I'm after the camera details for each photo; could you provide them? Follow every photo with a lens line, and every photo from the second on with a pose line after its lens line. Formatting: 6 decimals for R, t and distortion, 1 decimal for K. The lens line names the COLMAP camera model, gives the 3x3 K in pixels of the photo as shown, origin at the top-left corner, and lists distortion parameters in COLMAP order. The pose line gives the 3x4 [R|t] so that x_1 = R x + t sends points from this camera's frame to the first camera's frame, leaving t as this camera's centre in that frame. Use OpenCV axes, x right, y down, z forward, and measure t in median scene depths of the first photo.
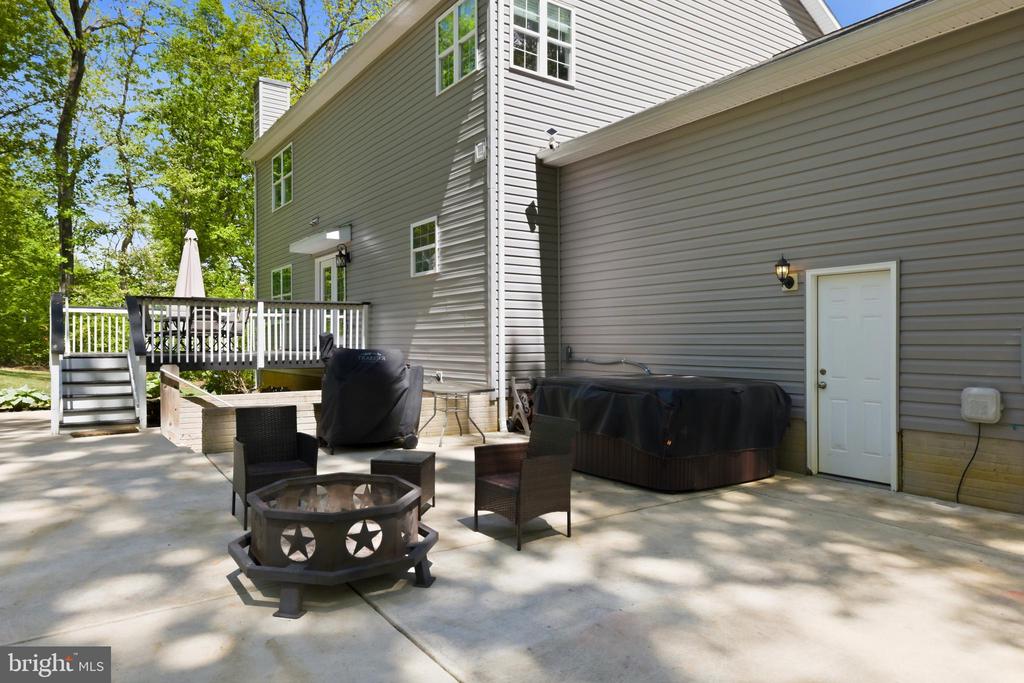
lens RADIAL K [[660.6, 0, 515.4], [0, 660.6, 339.9], [0, 0, 1]] dist [0.023827, 0.002763]
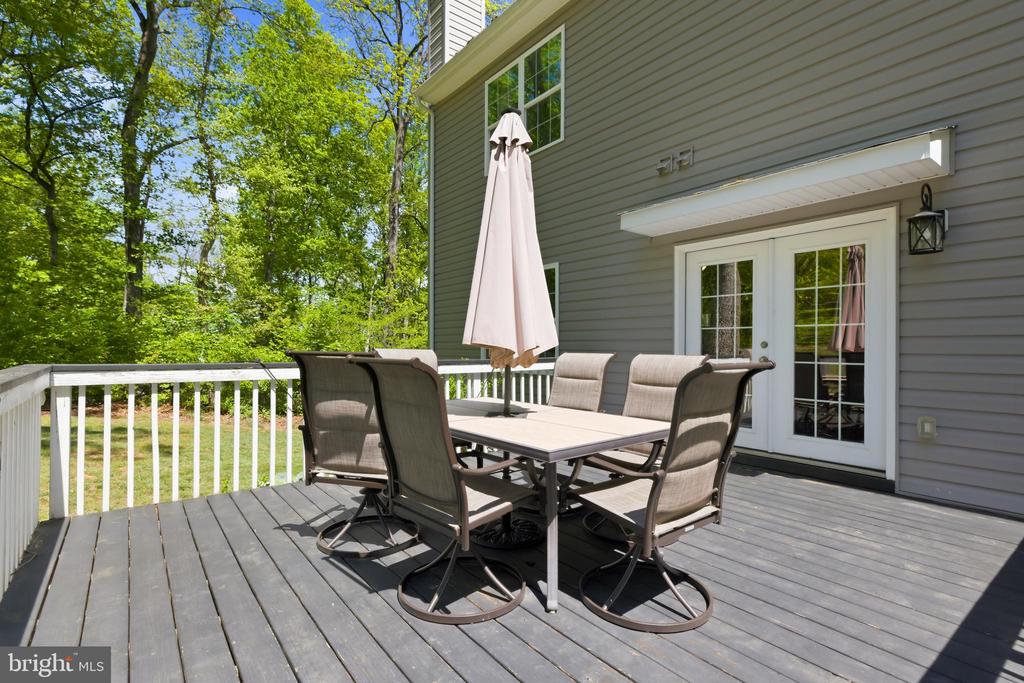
lens RADIAL K [[488.3, 0, 510.0], [0, 488.3, 350.8], [0, 0, 1]] dist [0.012556, -0.000346]
pose [[0.998659, 0.012138, 0.050325, -0.489549], [-0.012678, 0.999865, 0.010406, -0.060394], [-0.050192, -0.011030, 0.998679, 0.765639]]
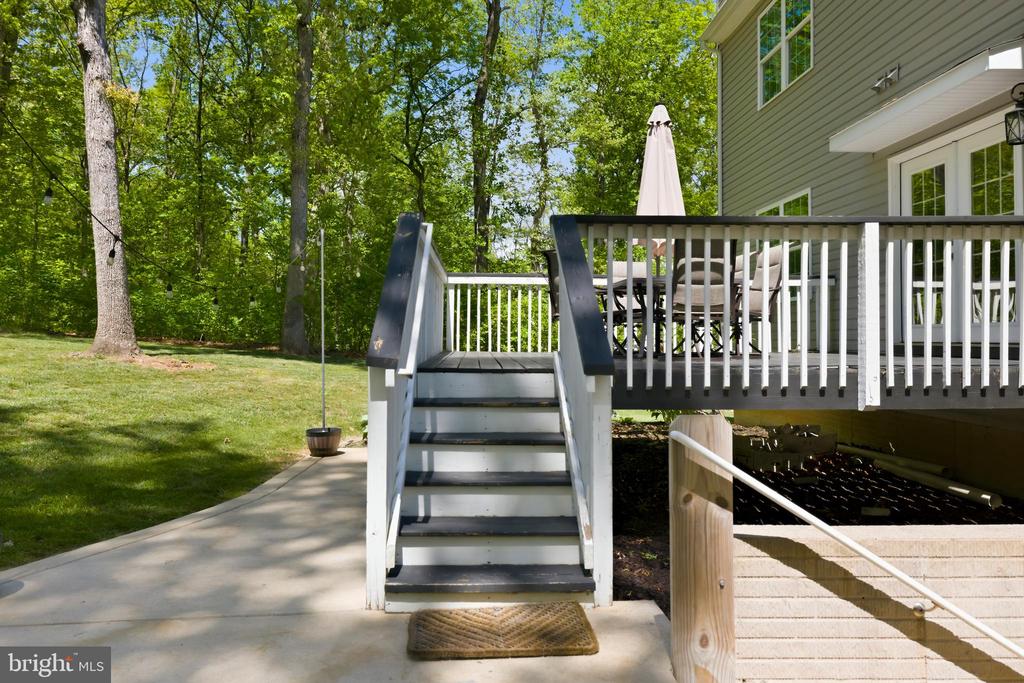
lens RADIAL K [[702.7, 0, 506.8], [0, 702.7, 331.6], [0, 0, 1]] dist [-0.007038, 0.004071]
pose [[0.842190, 0.001929, -0.539177, -0.297728], [-0.003436, 0.999992, -0.001789, 0.002943], [0.539169, 0.003359, 0.842191, 0.493915]]
